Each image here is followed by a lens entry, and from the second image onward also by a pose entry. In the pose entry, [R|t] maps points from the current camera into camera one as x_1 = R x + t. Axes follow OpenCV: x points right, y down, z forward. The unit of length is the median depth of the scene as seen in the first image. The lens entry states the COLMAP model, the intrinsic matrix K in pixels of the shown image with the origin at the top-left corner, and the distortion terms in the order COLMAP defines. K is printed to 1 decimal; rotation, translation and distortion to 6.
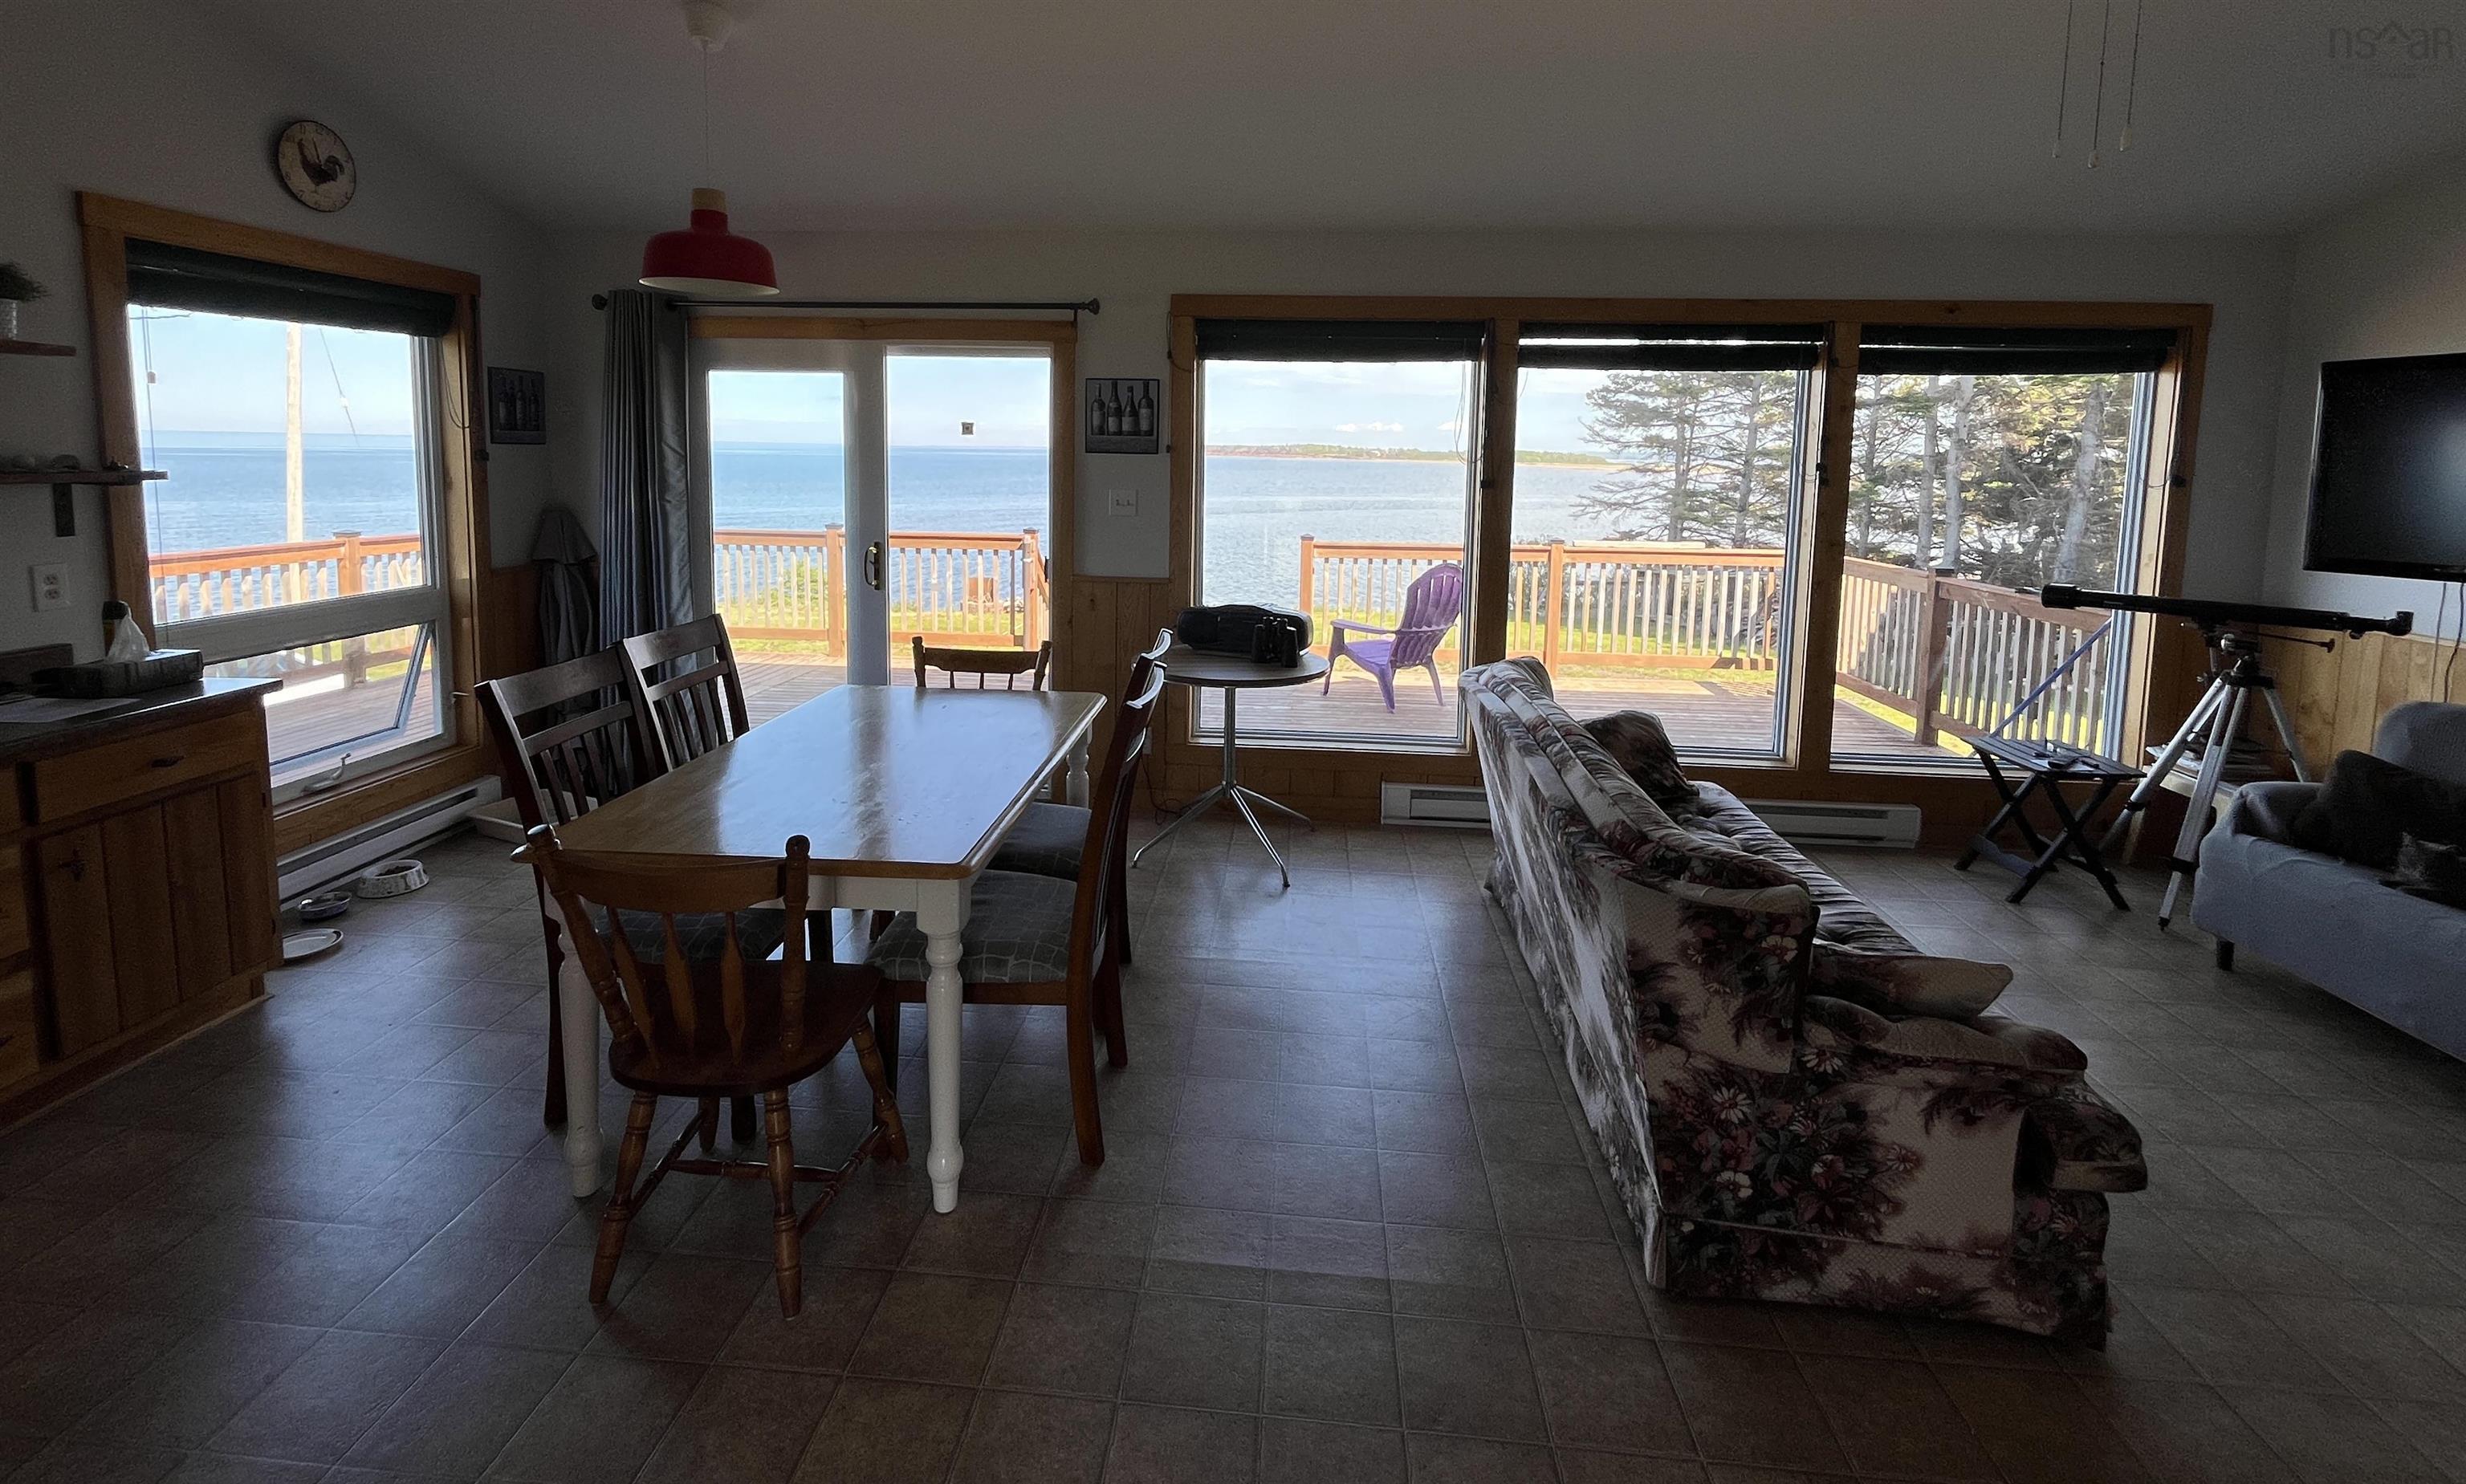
lens RADIAL K [[1078.6, 0, 1220.1], [0, 1078.6, 553.5], [0, 0, 1]] dist [-0.004257, -0.000099]
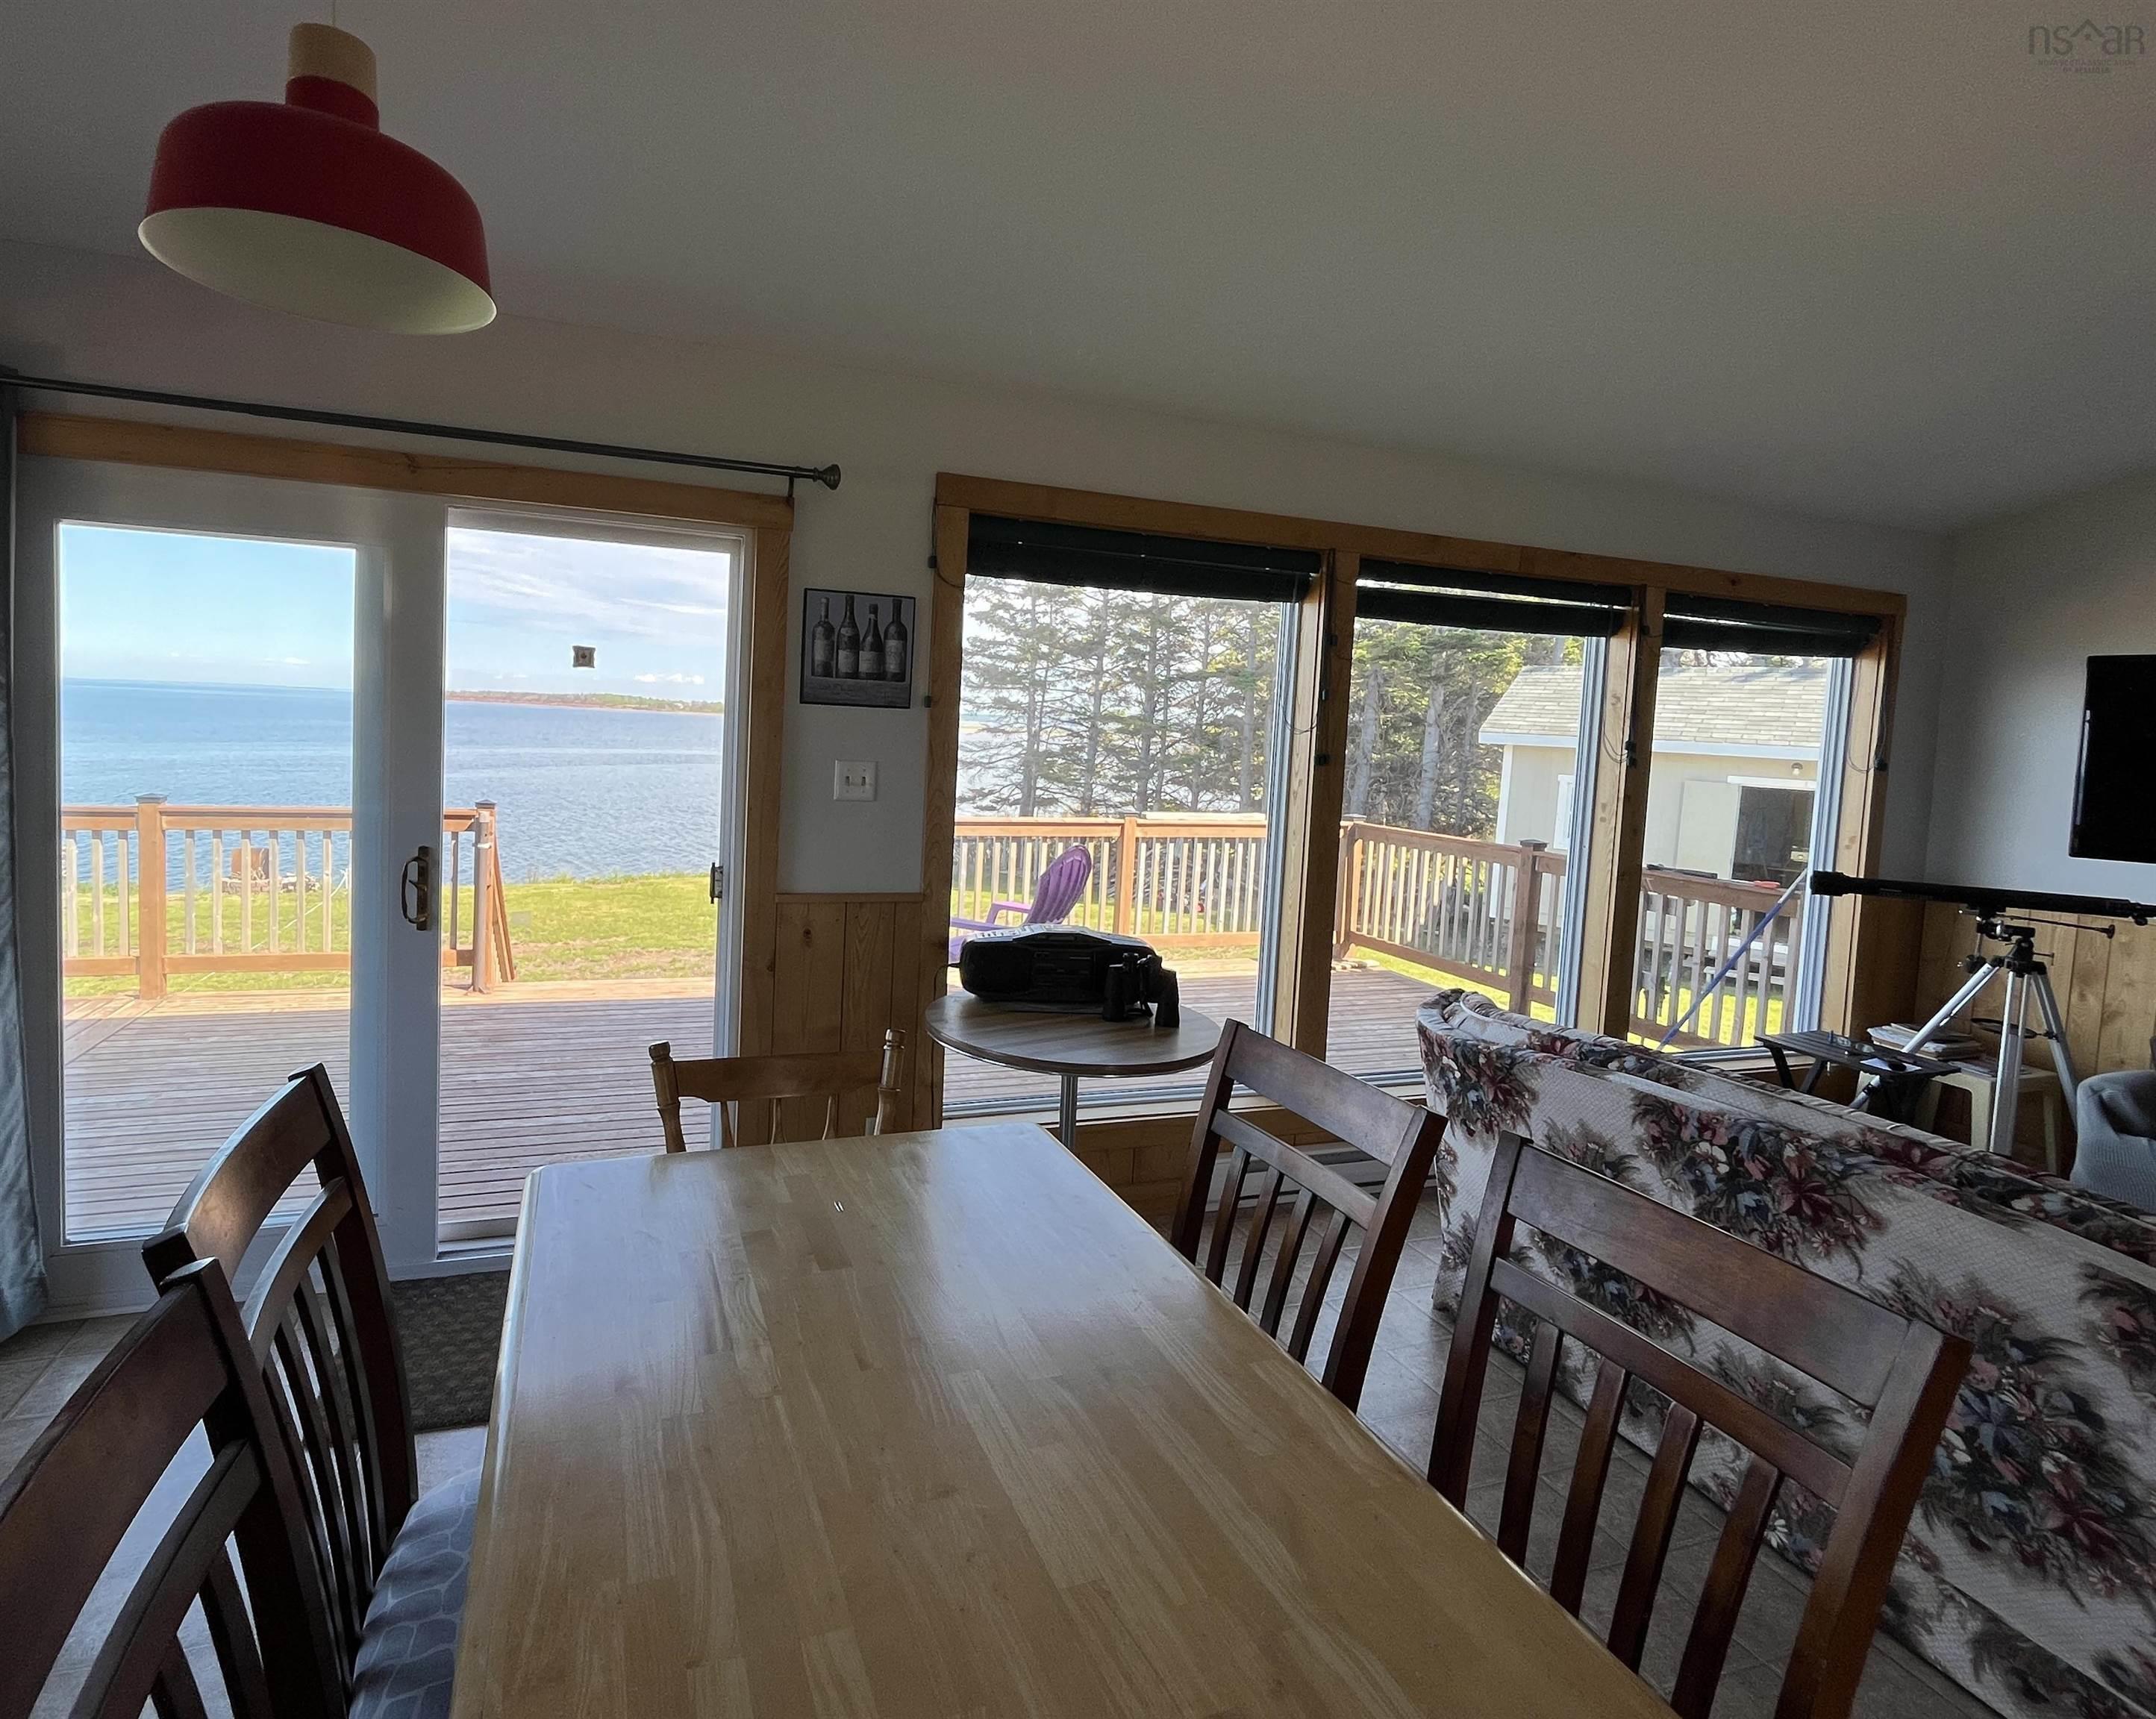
lens RADIAL K [[1068.2, 0, 951.4], [0, 1068.2, 792.4], [0, 0, 1]] dist [-0.001477, 0.001850]
pose [[0.918569, -0.001274, 0.395259, -0.297728], [0.006382, 0.999912, -0.011610, -0.032564], [-0.395210, 0.013187, 0.918496, 0.382934]]
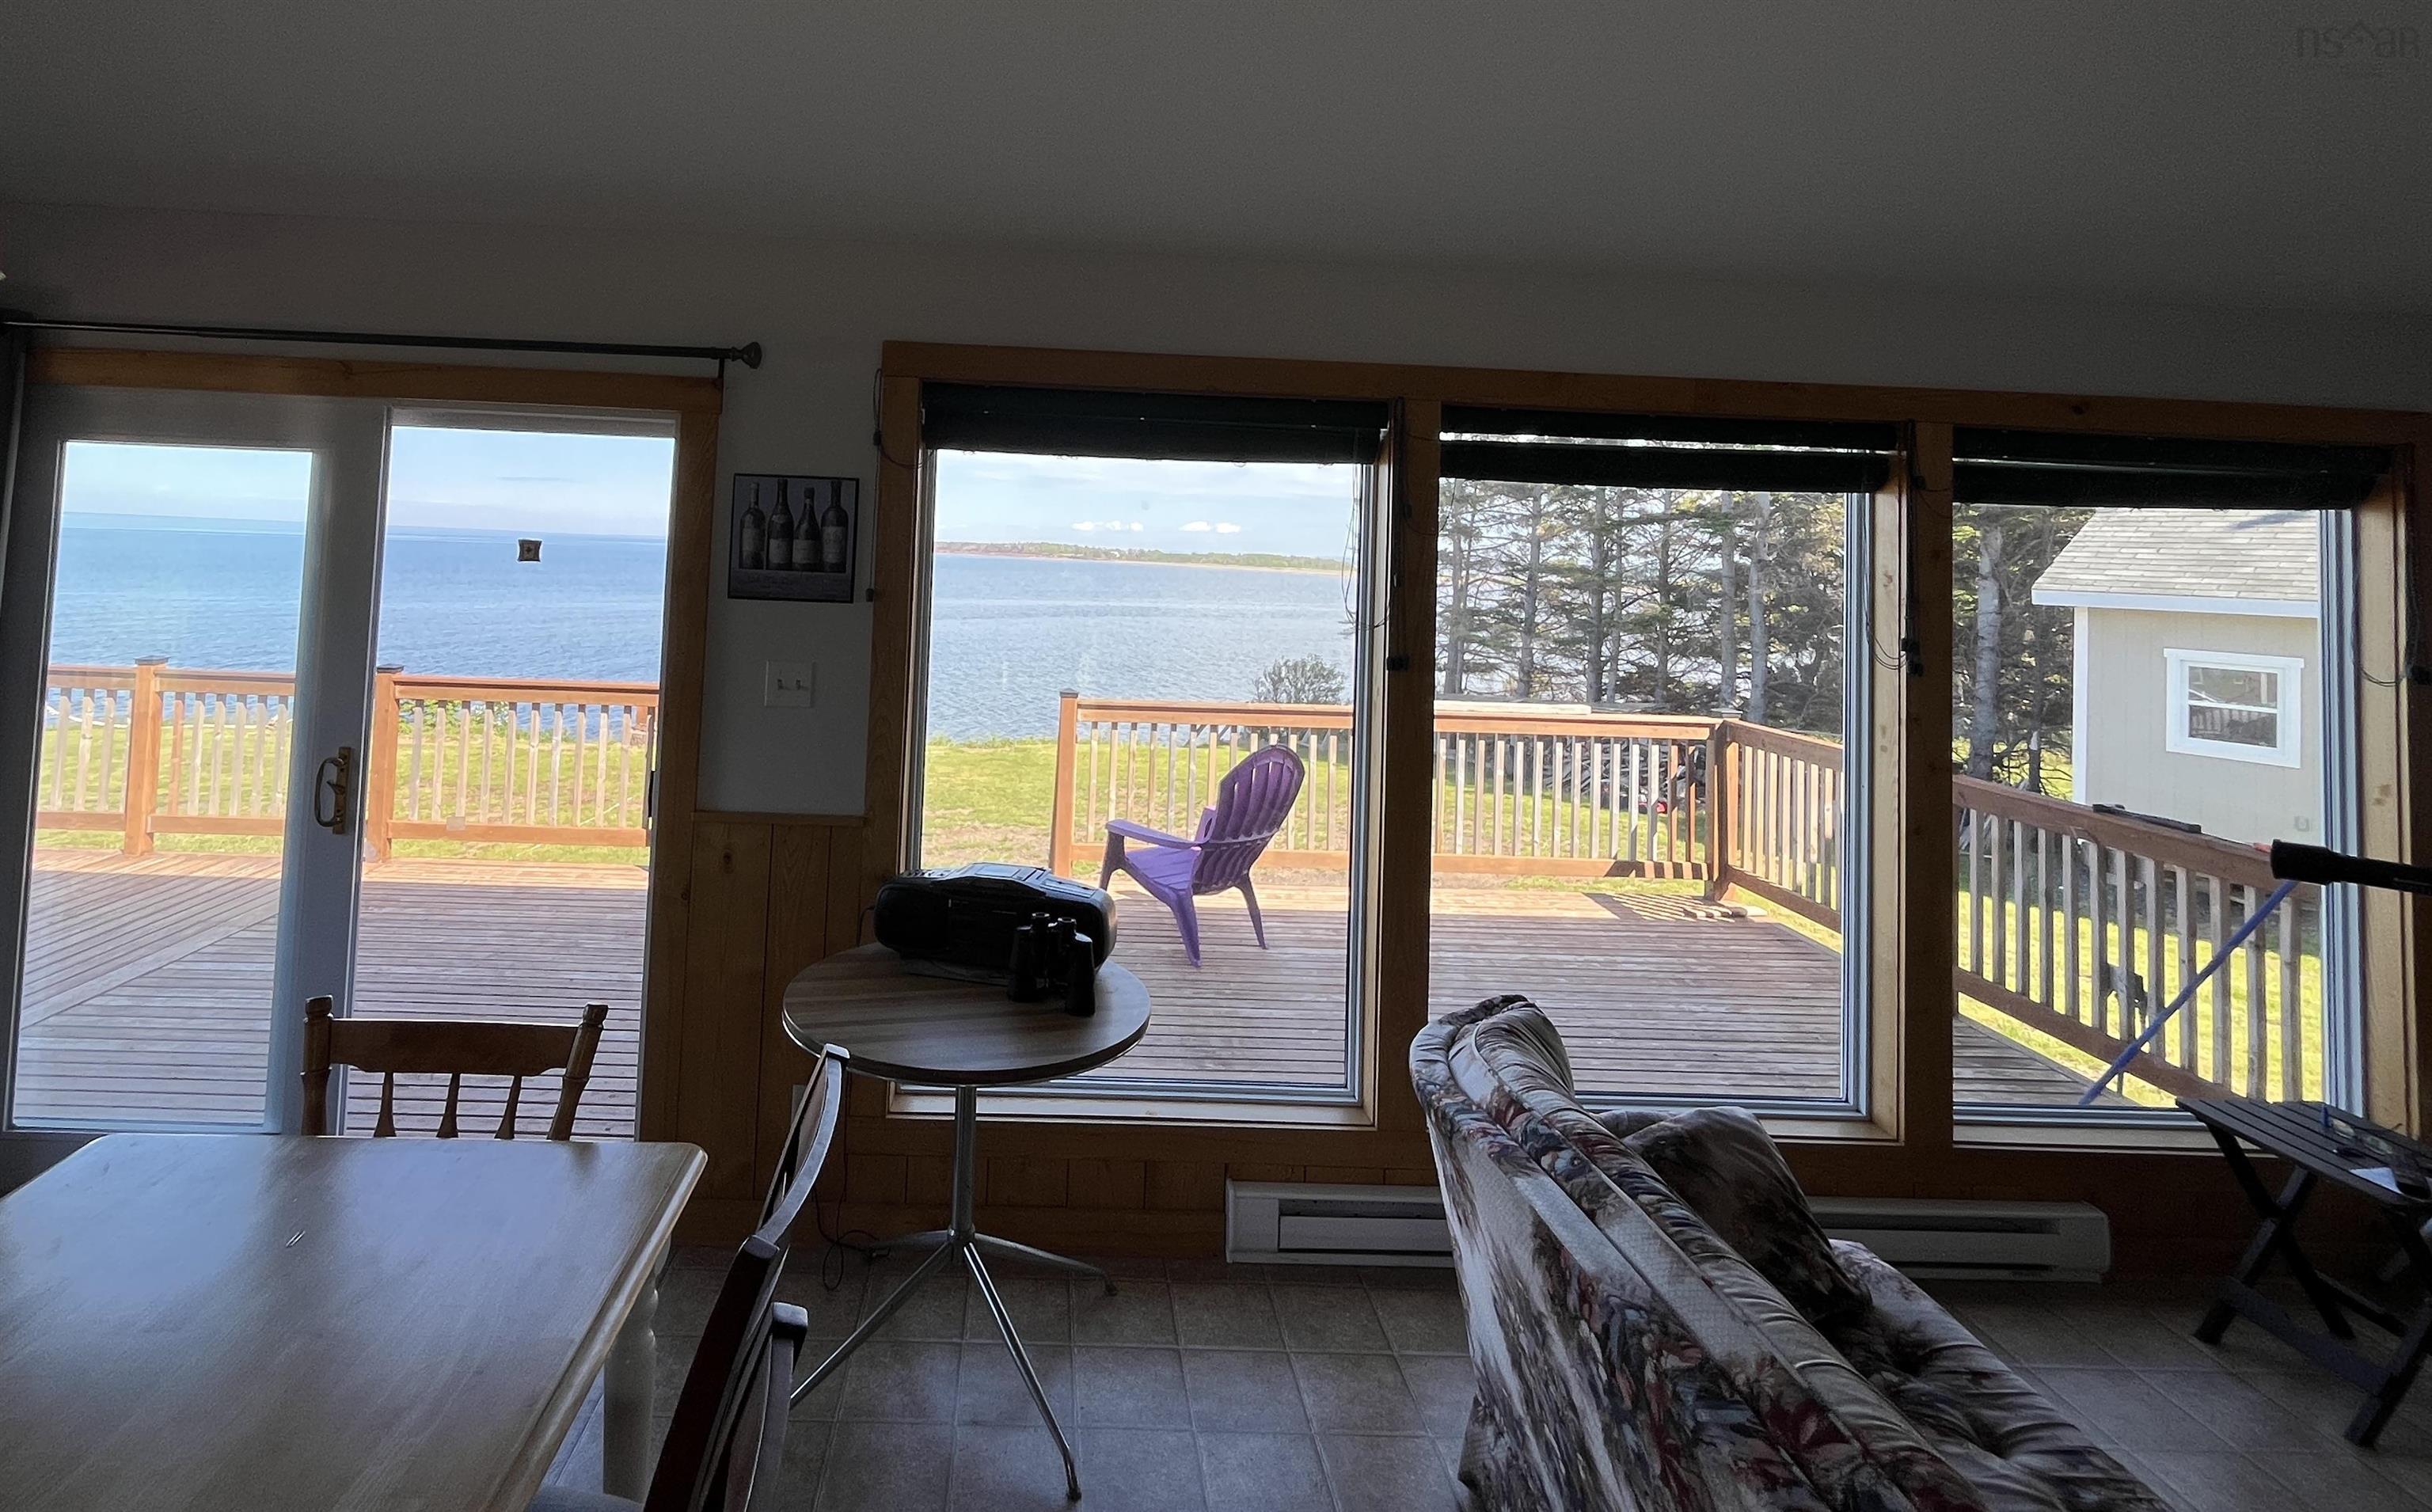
lens RADIAL K [[1161.4, 0, 1081.6], [0, 1161.4, 499.9], [0, 0, 1]] dist [-0.000879, 0.001309]
pose [[0.993005, 0.025724, 0.115236, -0.007515], [-0.009826, 0.990598, -0.136452, -0.062890], [-0.117662, 0.134366, 0.983921, 0.351109]]
